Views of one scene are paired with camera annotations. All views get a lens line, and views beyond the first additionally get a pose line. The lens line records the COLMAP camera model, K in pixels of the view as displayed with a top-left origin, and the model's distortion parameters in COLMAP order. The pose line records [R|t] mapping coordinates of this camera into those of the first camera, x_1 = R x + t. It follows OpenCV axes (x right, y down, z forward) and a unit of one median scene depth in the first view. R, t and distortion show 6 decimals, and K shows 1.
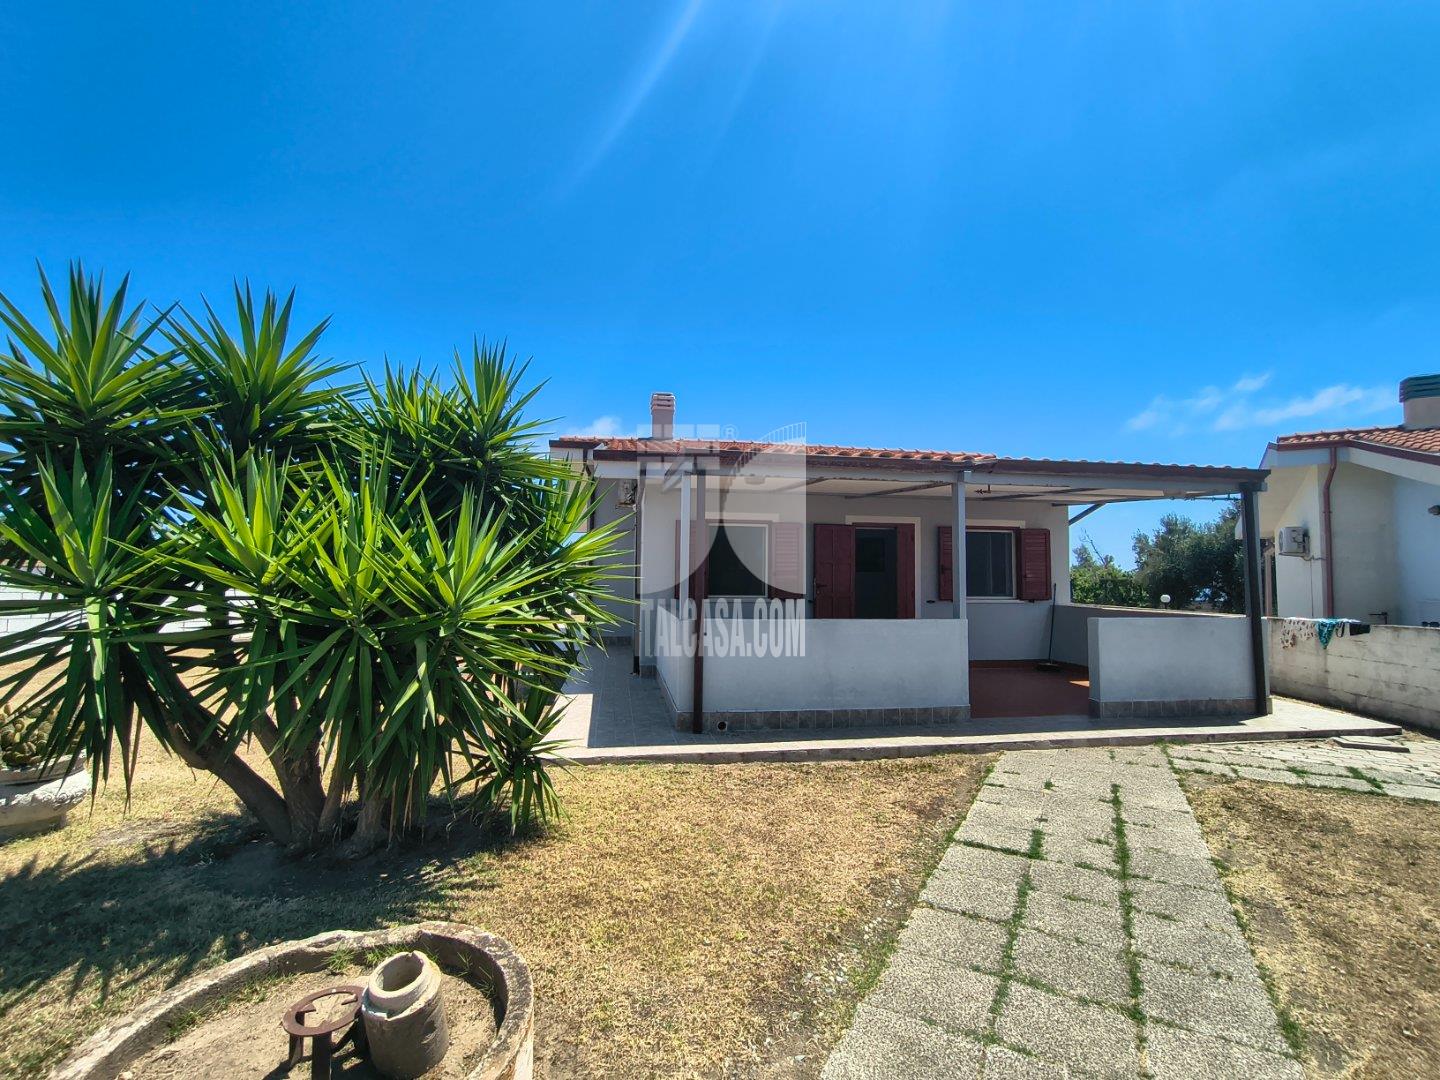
lens RADIAL K [[654.9, 0, 723.6], [0, 654.9, 534.5], [0, 0, 1]] dist [0.000533, -0.000276]
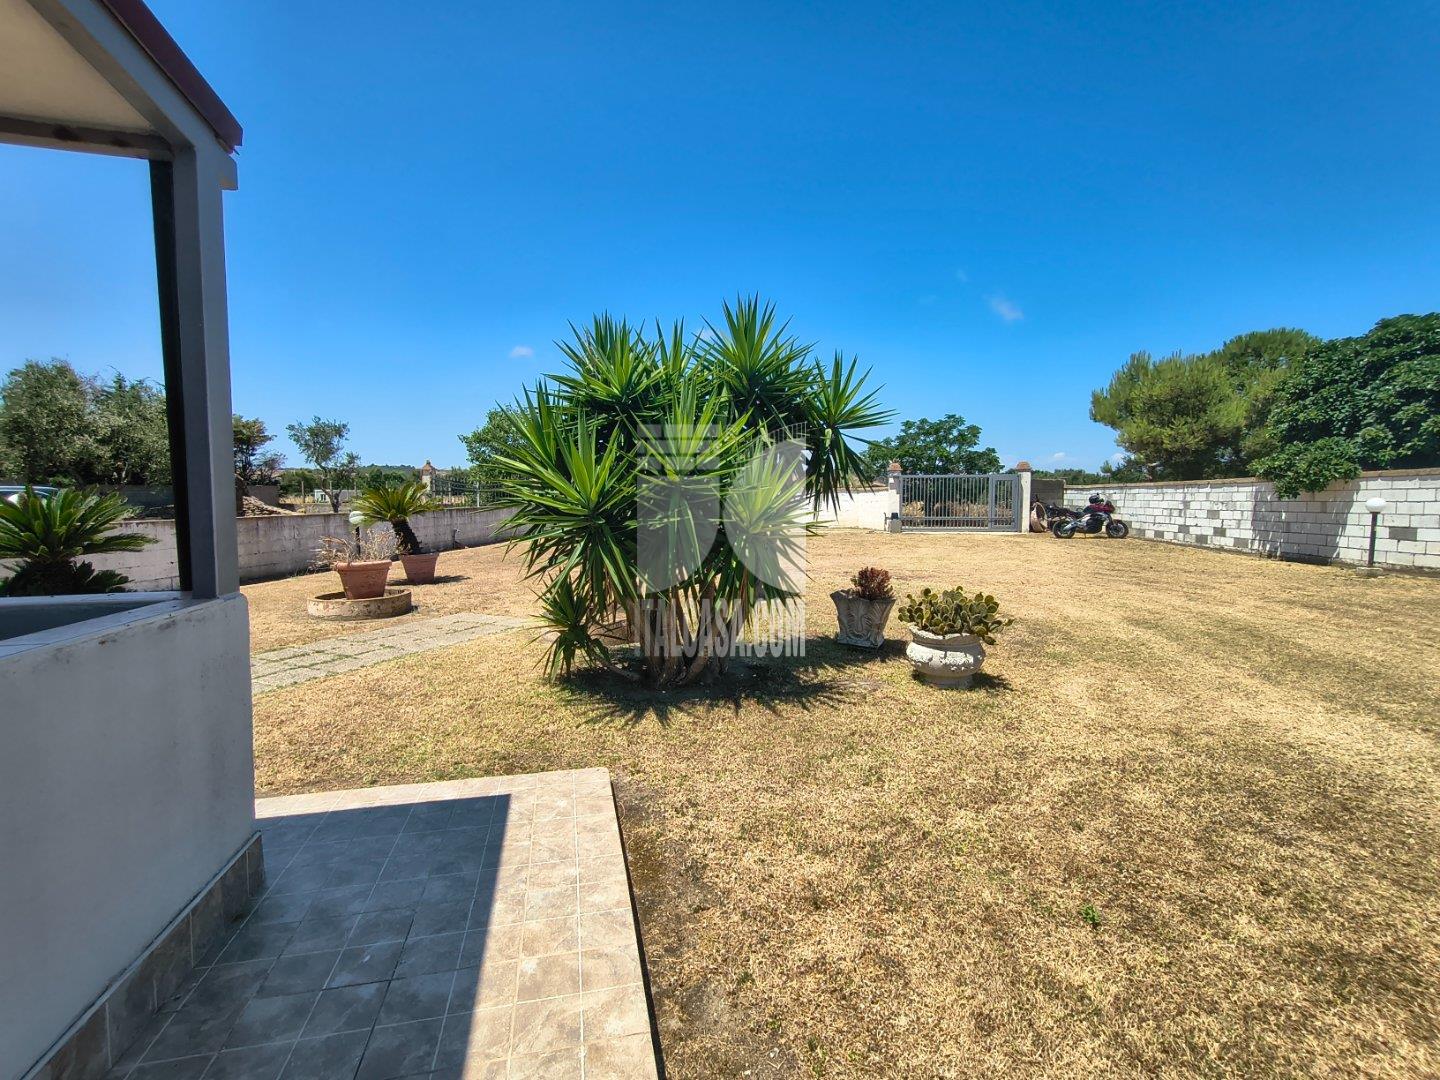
lens RADIAL K [[654.9, 0, 723.5], [0, 654.9, 543.0], [0, 0, 1]] dist [0.000533, -0.000276]
pose [[-0.997616, -0.002096, -0.068982, -0.509121], [-0.001669, 0.999979, -0.006254, 0.170050], [0.068993, -0.006124, -0.997598, 2.312819]]
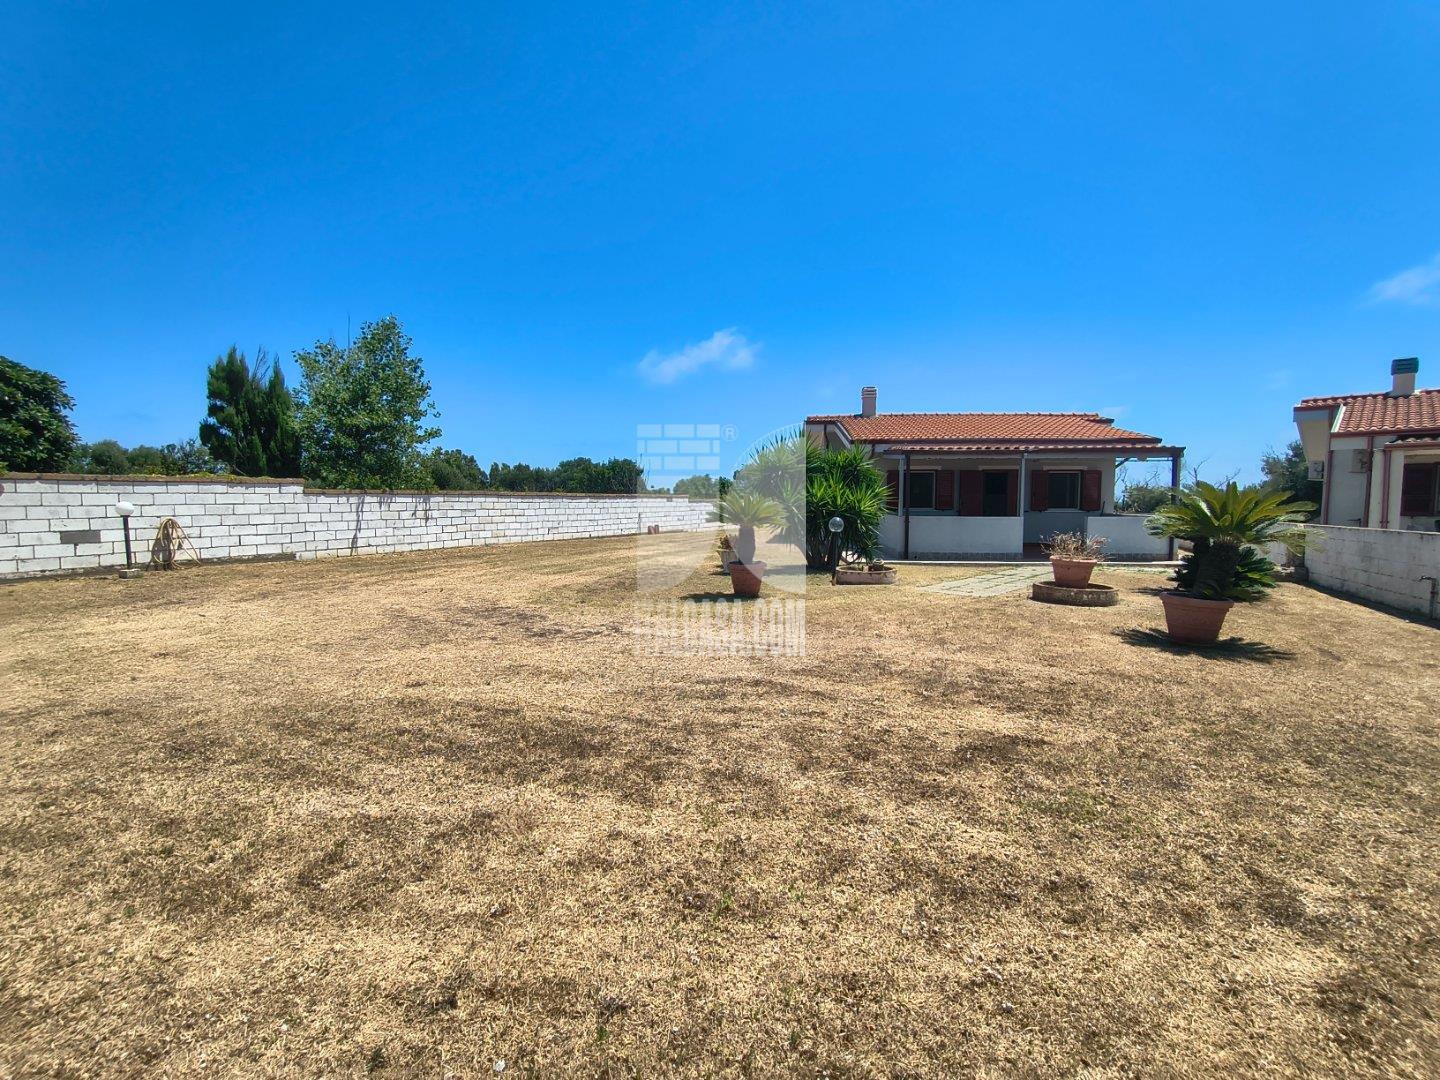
lens RADIAL K [[654.9, 0, 721.5], [0, 654.9, 534.7], [0, 0, 1]] dist [0.000533, -0.000276]
pose [[0.969545, 0.005970, -0.244839, -0.189838], [0.024386, 0.992381, 0.120766, -0.211463], [0.243695, -0.123059, 0.962013, -2.776587]]
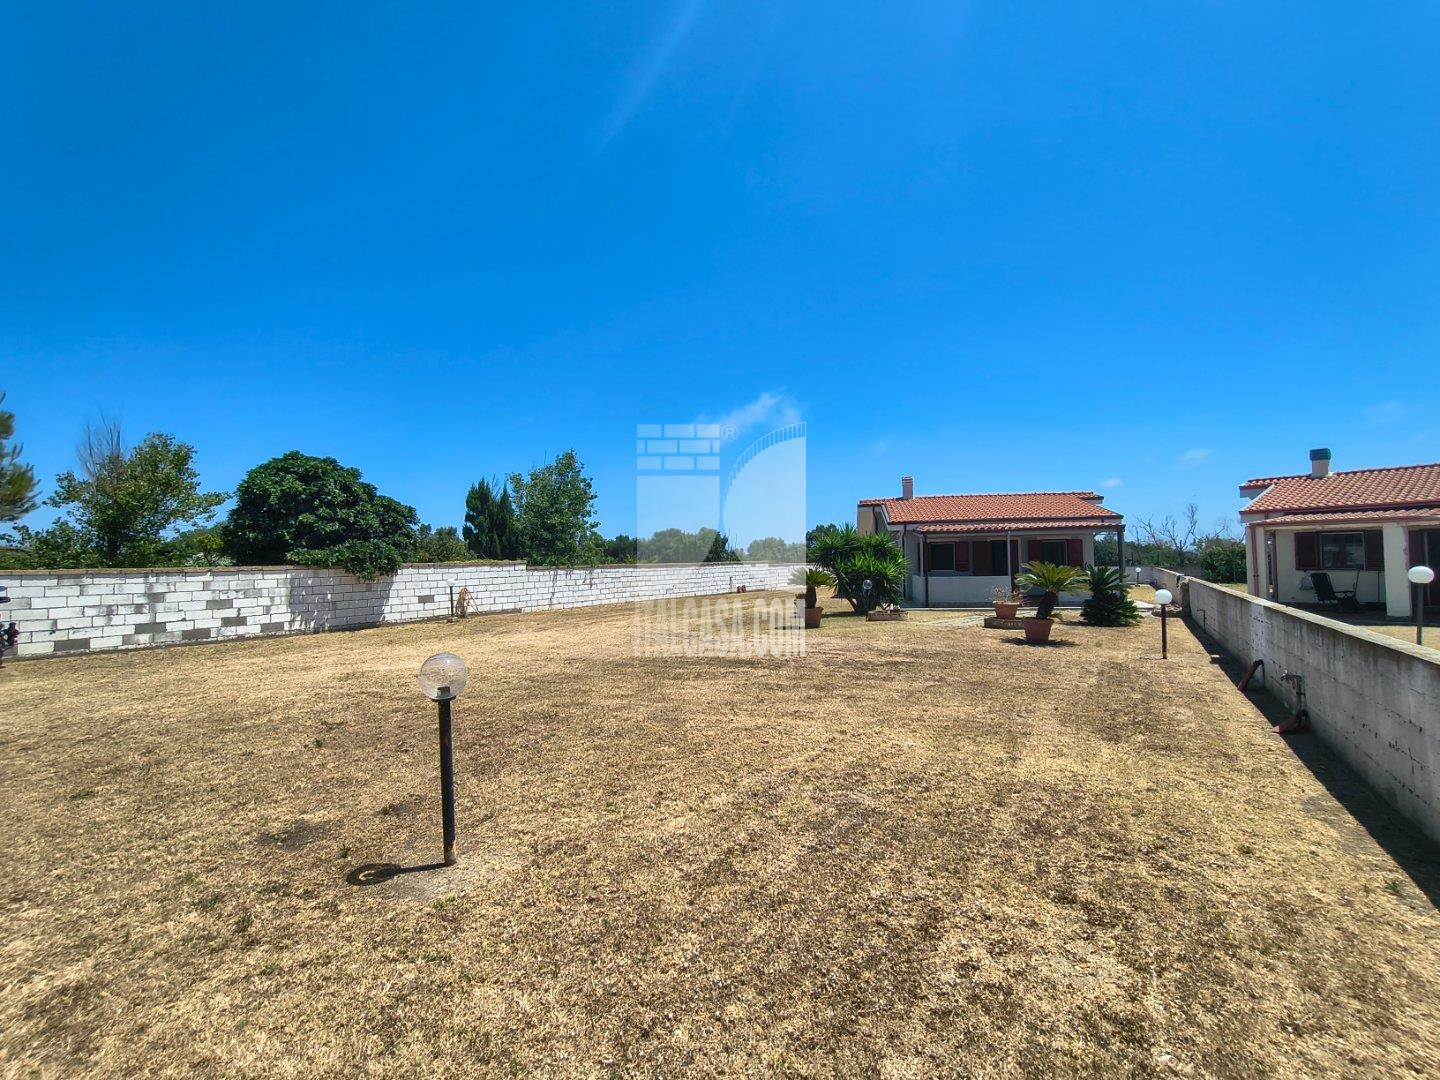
lens RADIAL K [[654.9, 0, 721.4], [0, 654.9, 543.0], [0, 0, 1]] dist [0.000533, -0.000276]
pose [[0.936077, -0.036098, -0.349938, 0.298004], [0.053183, 0.997810, 0.039334, -0.444709], [0.347751, -0.055430, 0.935947, -4.727613]]
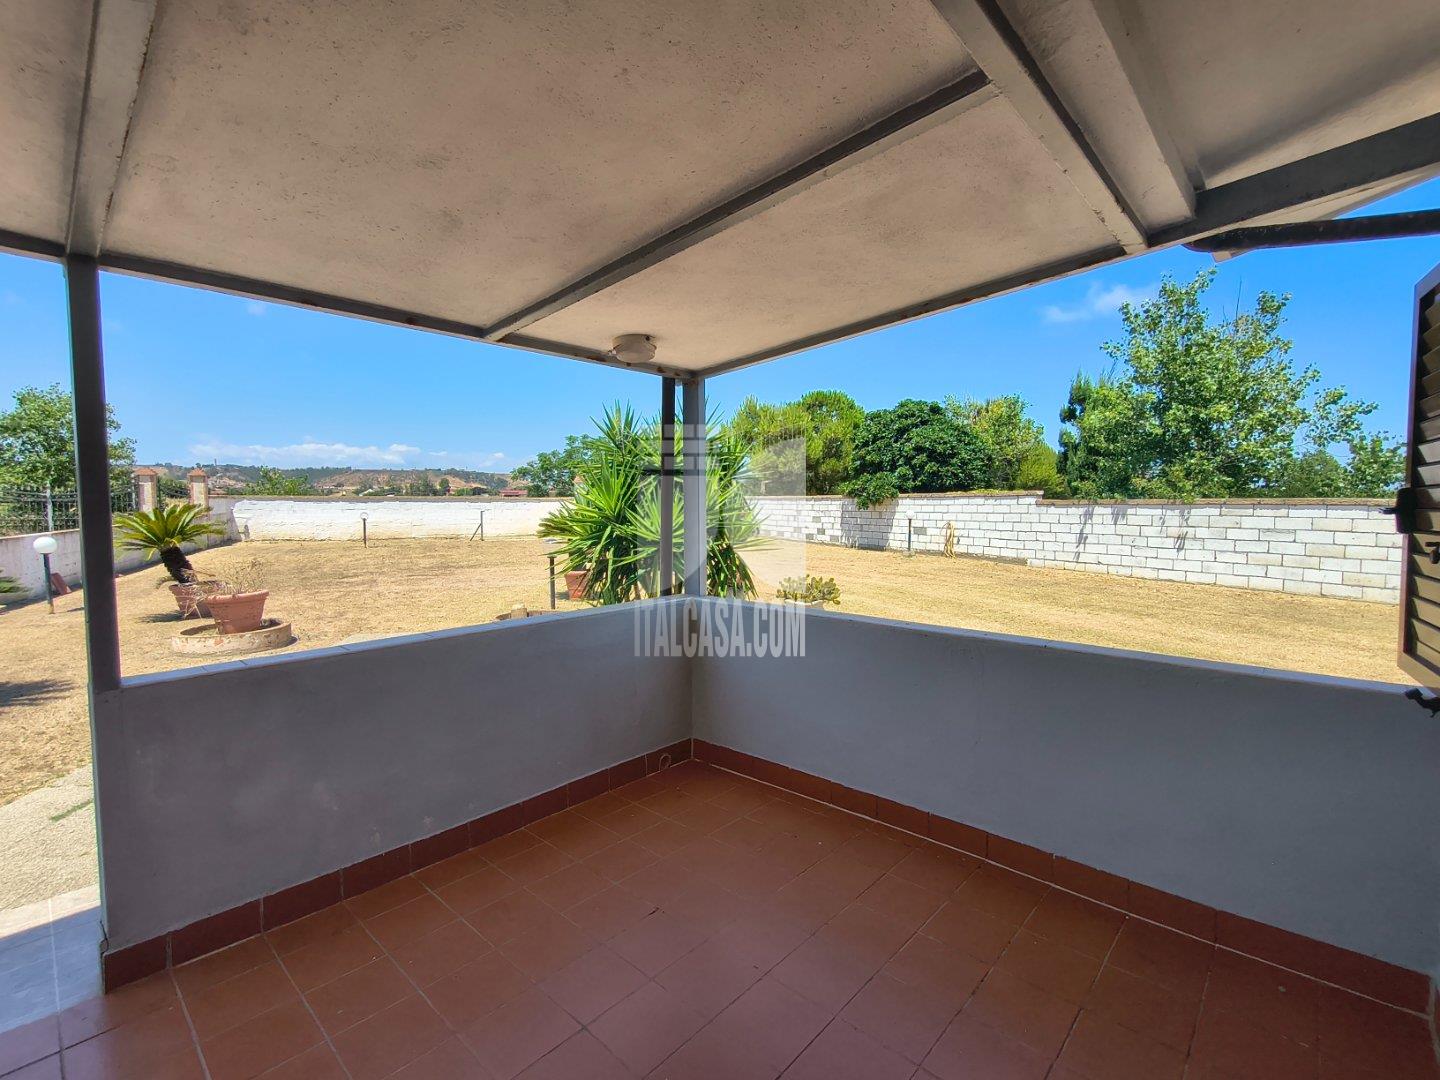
lens RADIAL K [[654.9, 0, 726.2], [0, 654.9, 541.6], [0, 0, 1]] dist [0.000533, -0.000276]
pose [[-0.788281, 0.031931, -0.614487, 0.569233], [0.040523, 0.999179, -0.000063, 0.124247], [0.613980, -0.024950, -0.788927, 2.662842]]
